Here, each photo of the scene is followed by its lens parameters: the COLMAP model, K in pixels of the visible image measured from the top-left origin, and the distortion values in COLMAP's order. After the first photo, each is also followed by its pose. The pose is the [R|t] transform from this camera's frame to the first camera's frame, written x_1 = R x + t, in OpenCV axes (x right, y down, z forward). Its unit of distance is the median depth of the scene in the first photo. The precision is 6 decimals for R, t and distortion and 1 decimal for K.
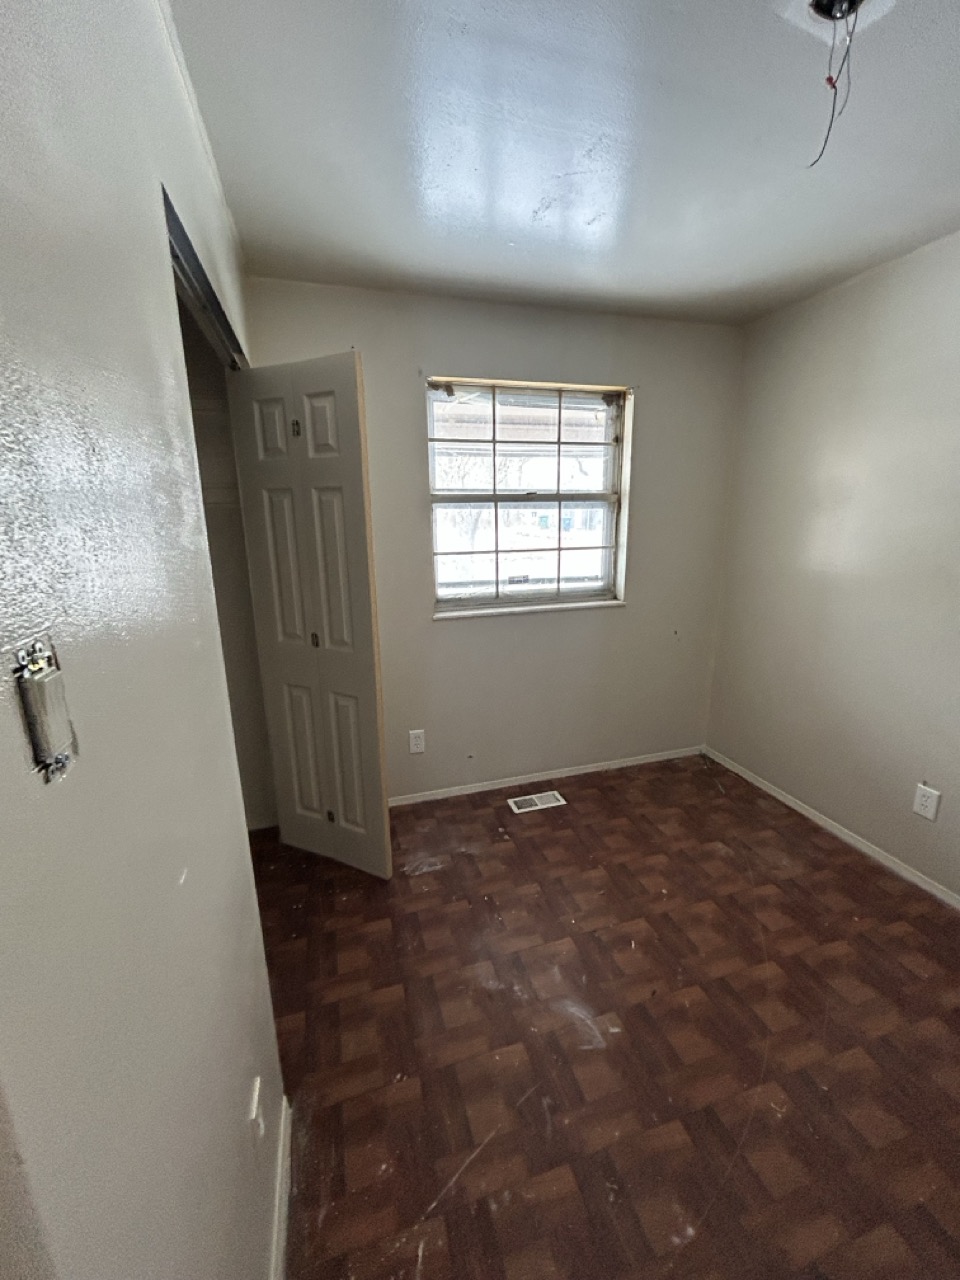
lens RADIAL K [[519.0, 0, 480.0], [0, 519.0, 640.0], [0, 0, 1]] dist [0.018952, 0.000184]
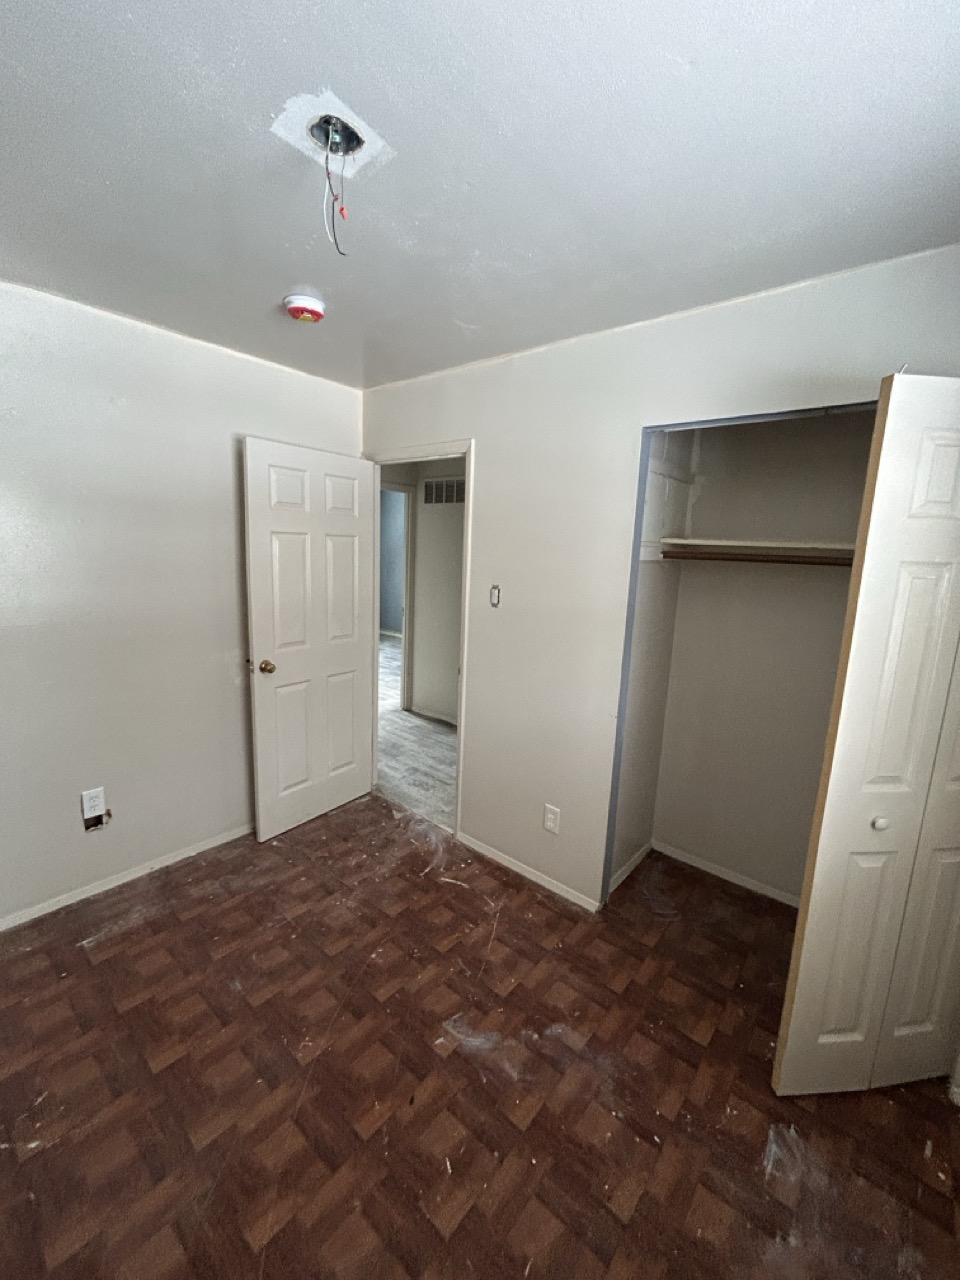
lens RADIAL K [[520.6, 0, 483.7], [0, 520.6, 638.1], [0, 0, 1]] dist [-0.001336, 0.000998]
pose [[-0.830862, 0.065403, -0.552622, 0.690661], [-0.173682, 0.912984, 0.369181, -0.409491], [0.528681, 0.402719, -0.747204, 1.457629]]
